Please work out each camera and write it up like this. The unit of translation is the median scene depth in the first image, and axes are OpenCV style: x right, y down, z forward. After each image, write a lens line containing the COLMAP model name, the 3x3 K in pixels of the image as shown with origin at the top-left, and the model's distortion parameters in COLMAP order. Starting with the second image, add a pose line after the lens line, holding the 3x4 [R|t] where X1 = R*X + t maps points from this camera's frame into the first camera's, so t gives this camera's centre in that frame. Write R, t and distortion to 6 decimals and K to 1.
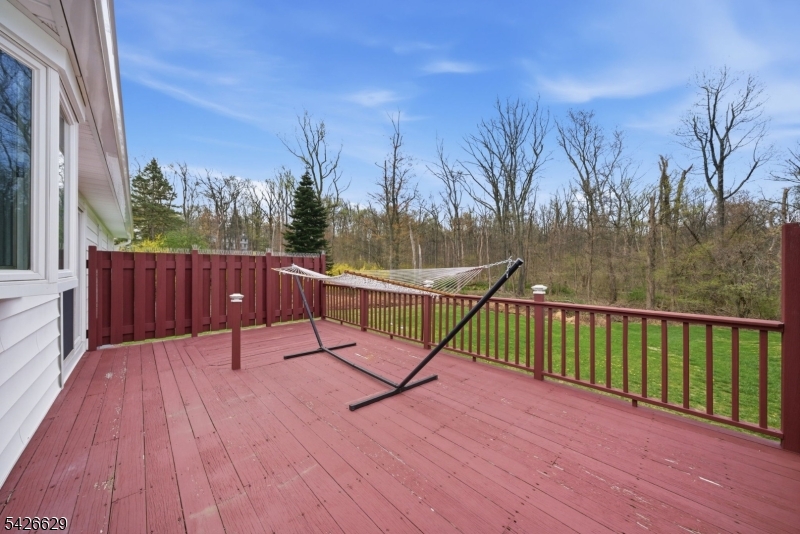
lens RADIAL K [[279.9, 0, 400.5], [0, 279.9, 269.2], [0, 0, 1]] dist [-0.000687, 0.000071]
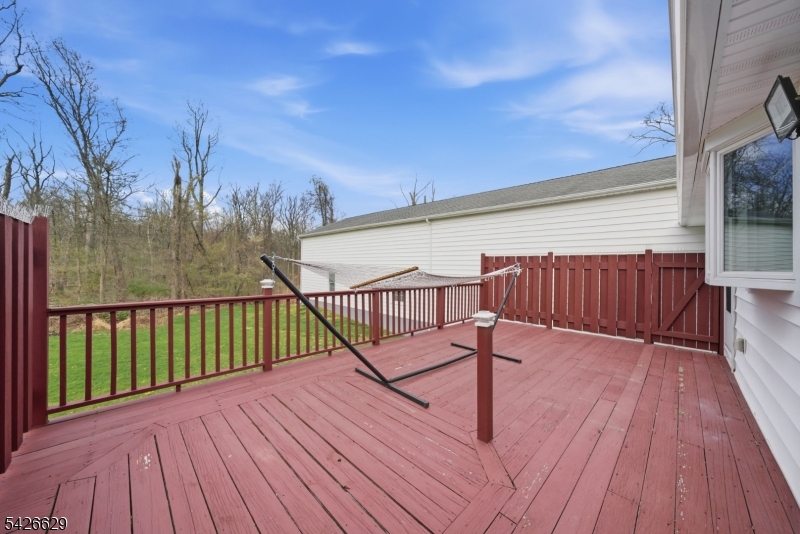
lens RADIAL K [[280.0, 0, 387.9], [0, 280.0, 266.5], [0, 0, 1]] dist [0.000371, 0.000184]
pose [[-0.005648, -0.010617, 0.999928, -1.263213], [-0.013974, 0.999847, 0.010537, -0.019431], [-0.999886, -0.013914, -0.005796, 1.296686]]
